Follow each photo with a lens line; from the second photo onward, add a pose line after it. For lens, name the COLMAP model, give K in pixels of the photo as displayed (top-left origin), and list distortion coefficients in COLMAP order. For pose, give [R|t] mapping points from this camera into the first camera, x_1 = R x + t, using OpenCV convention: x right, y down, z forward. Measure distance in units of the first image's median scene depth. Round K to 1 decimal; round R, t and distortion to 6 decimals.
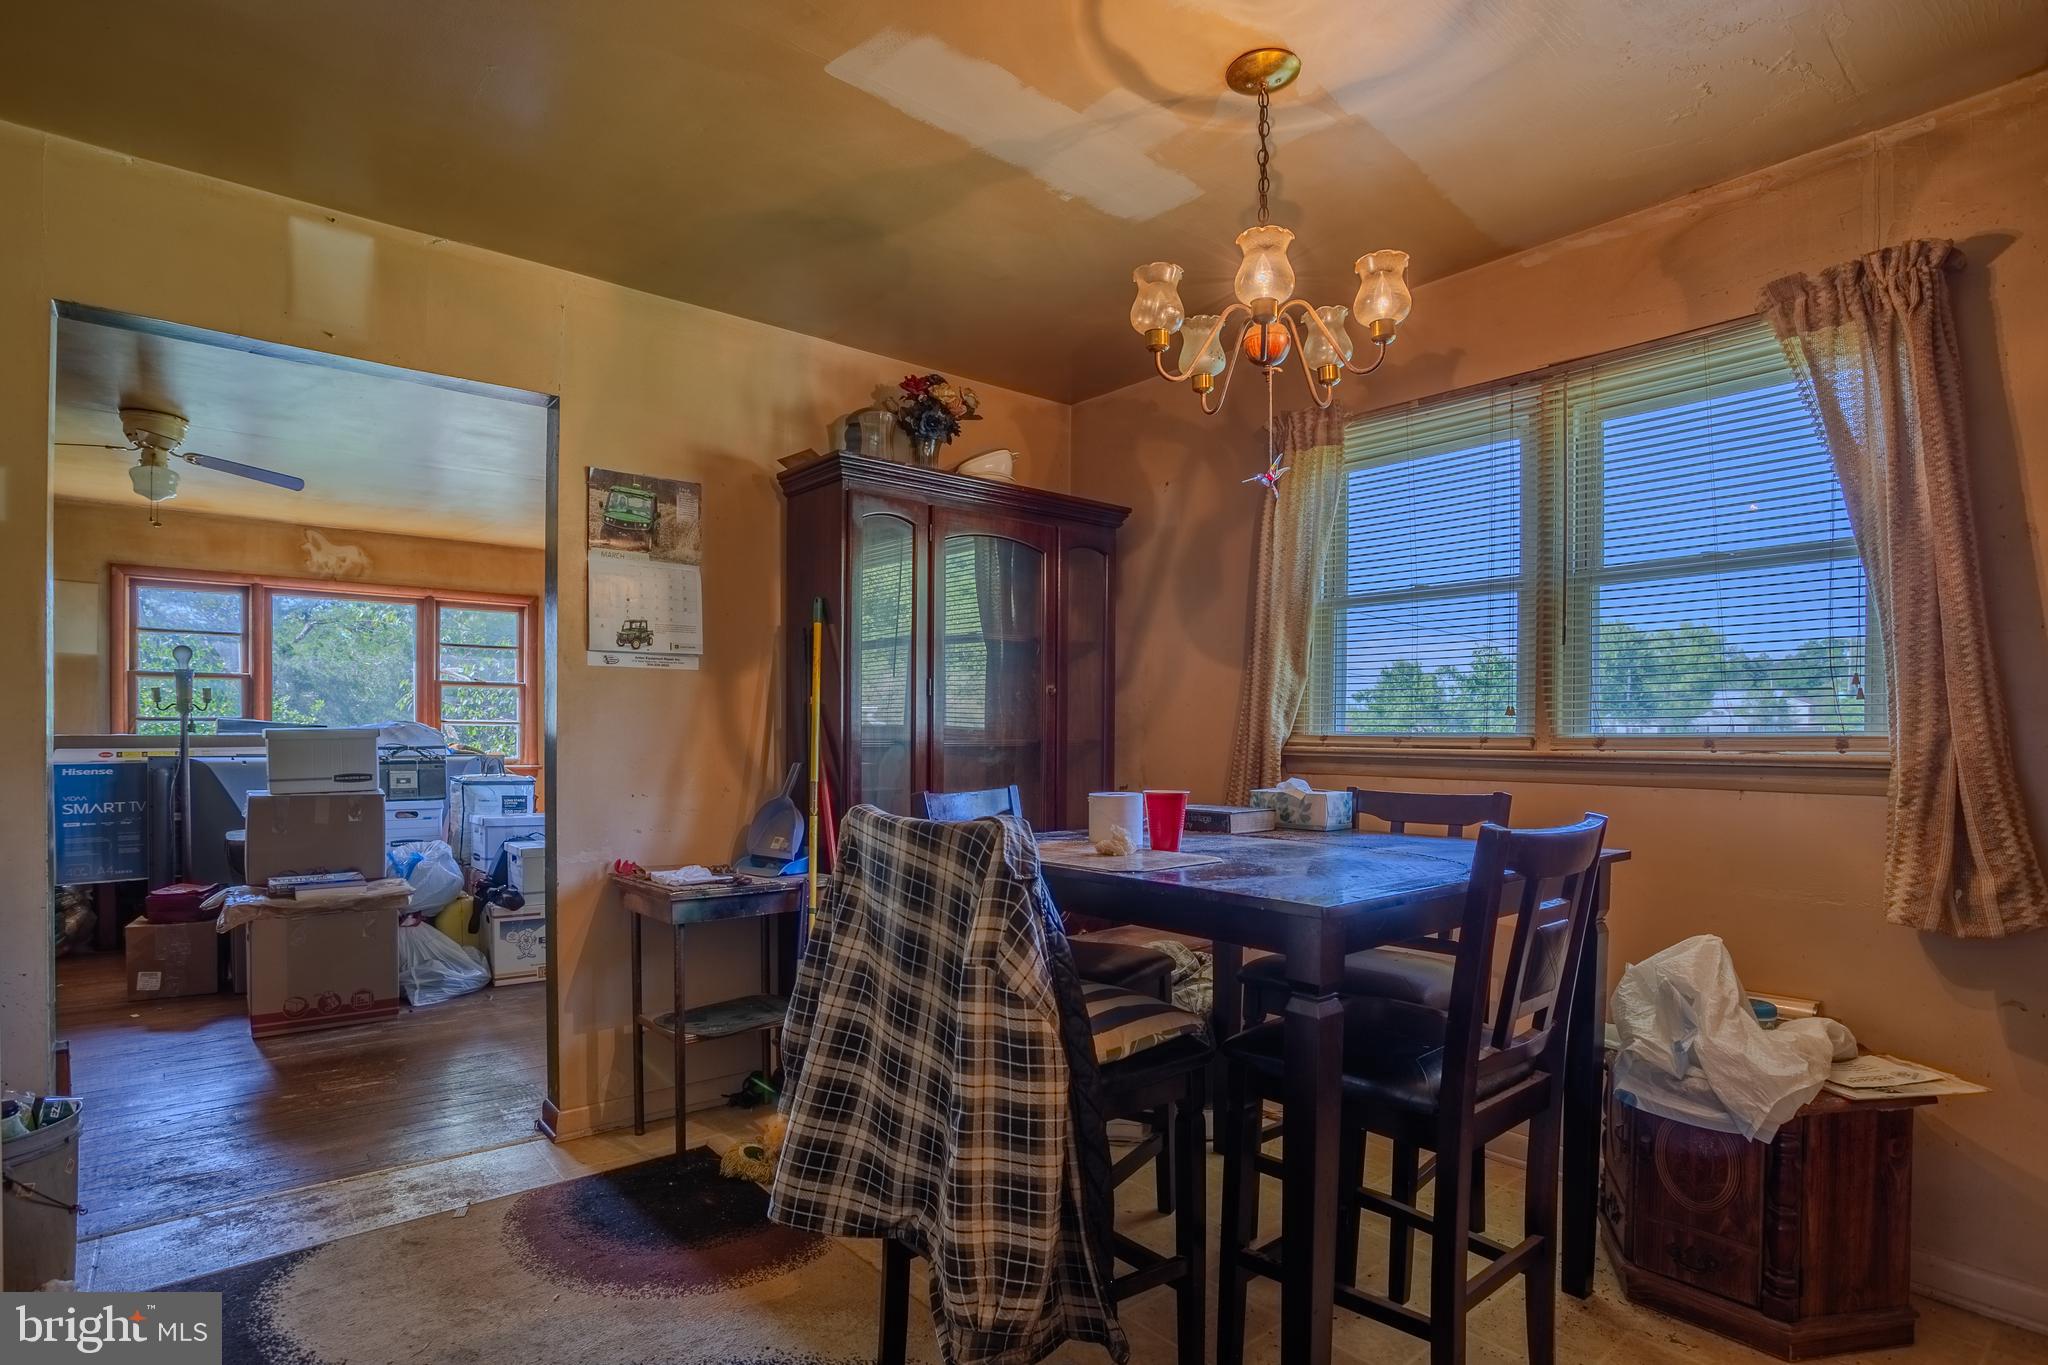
lens RADIAL K [[1050.6, 0, 1033.6], [0, 1050.6, 739.9], [0, 0, 1]] dist [-0.029280, 0.001346]
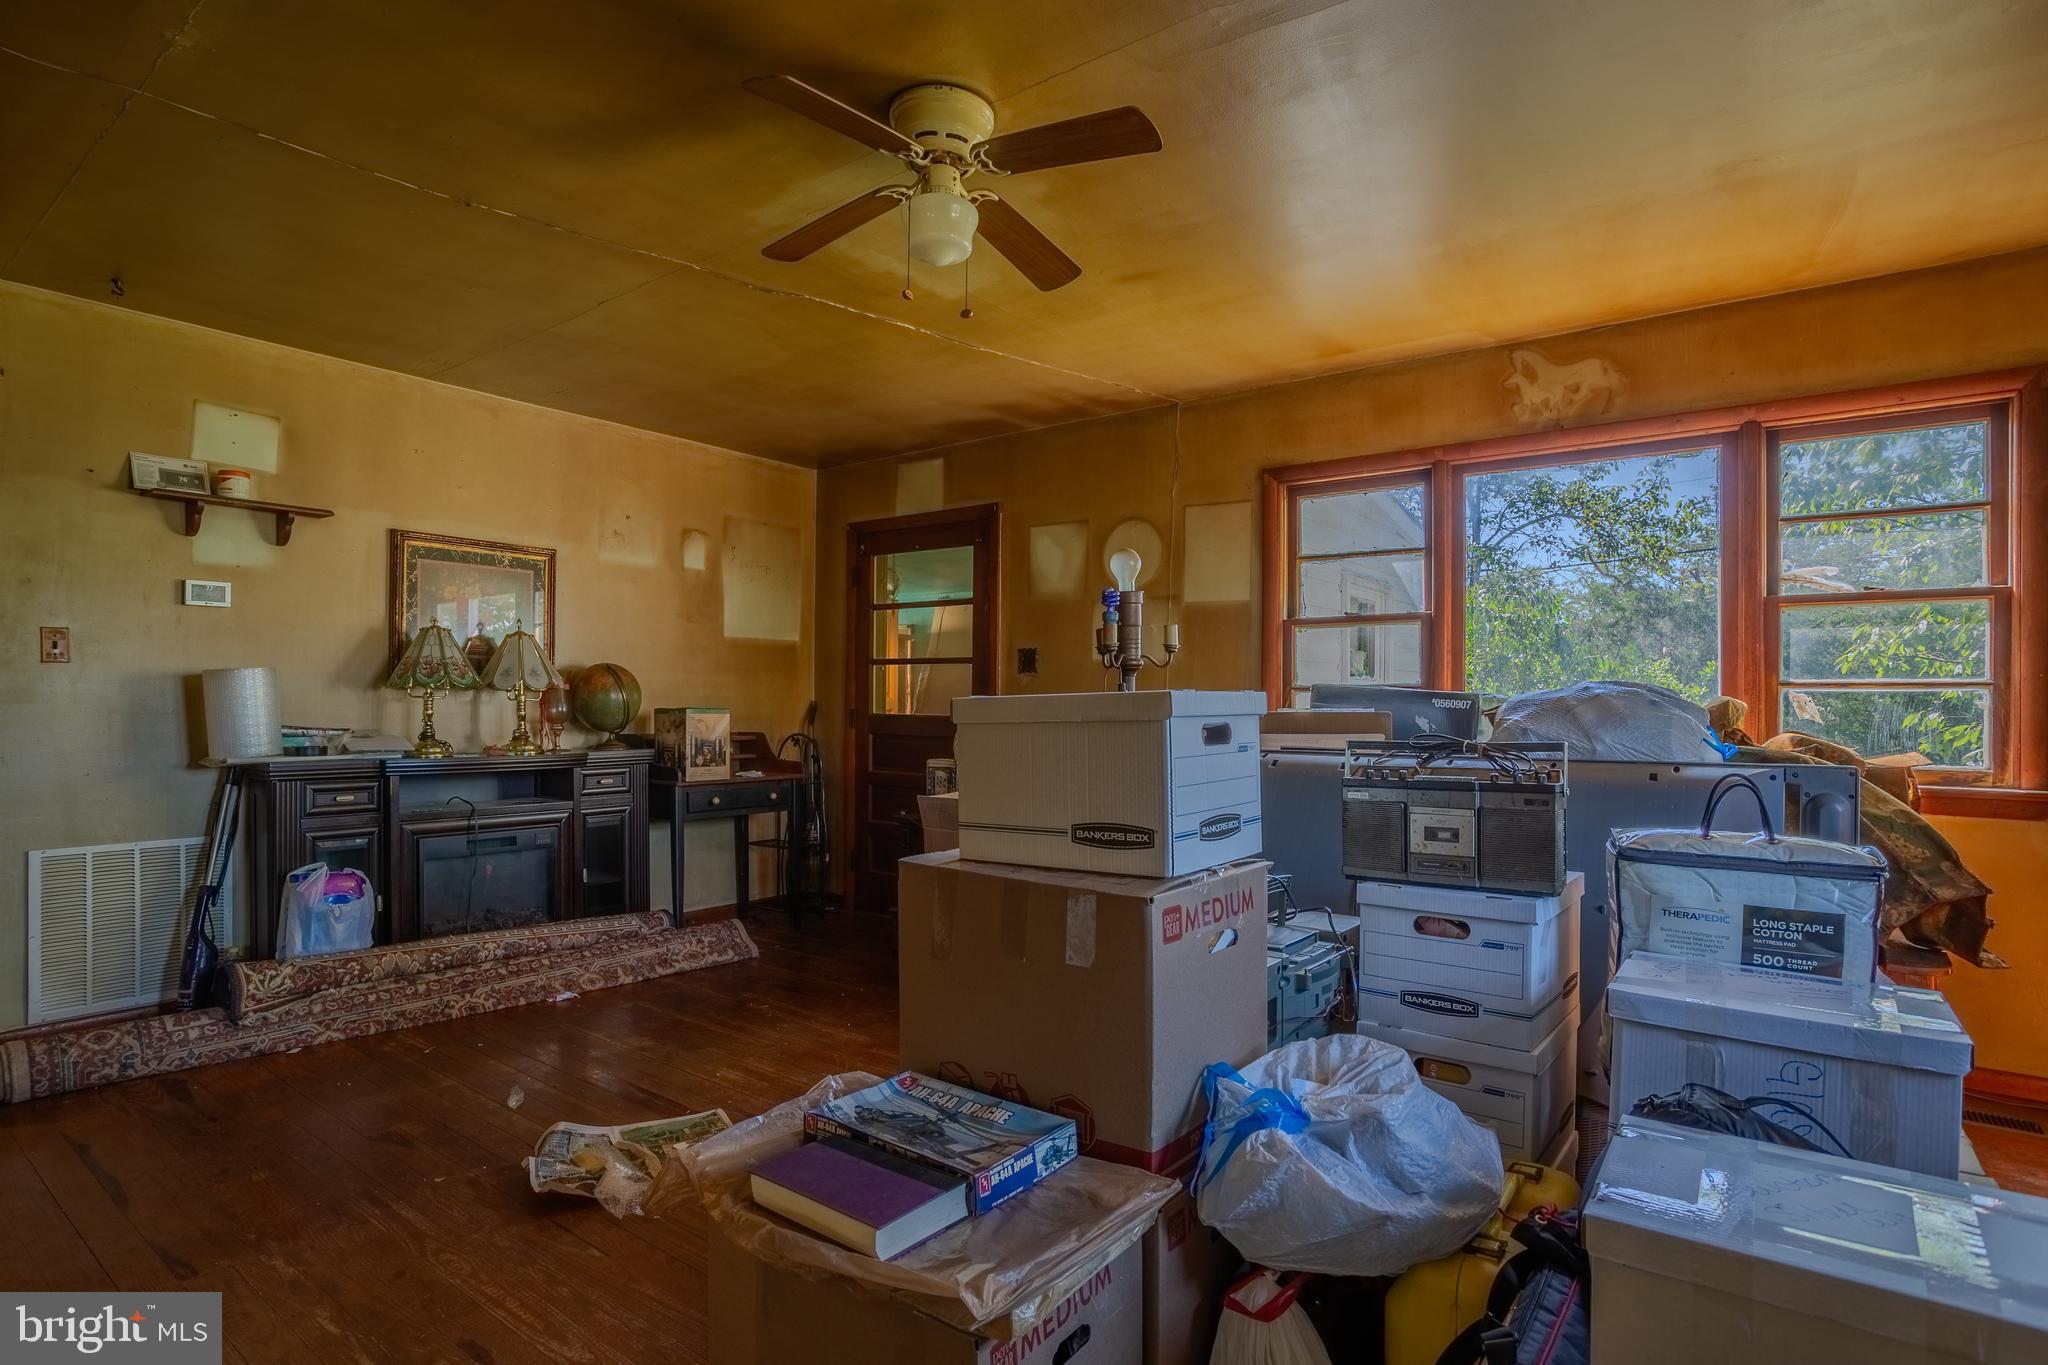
lens RADIAL K [[1048.6, 0, 1006.9], [0, 1048.6, 678.5], [0, 0, 1]] dist [-0.060140, 0.033091]
pose [[0.218708, -0.027845, -0.975393, -0.268856], [-0.009198, 0.999490, -0.030595, -0.004465], [0.975747, 0.015663, 0.218340, 0.757823]]
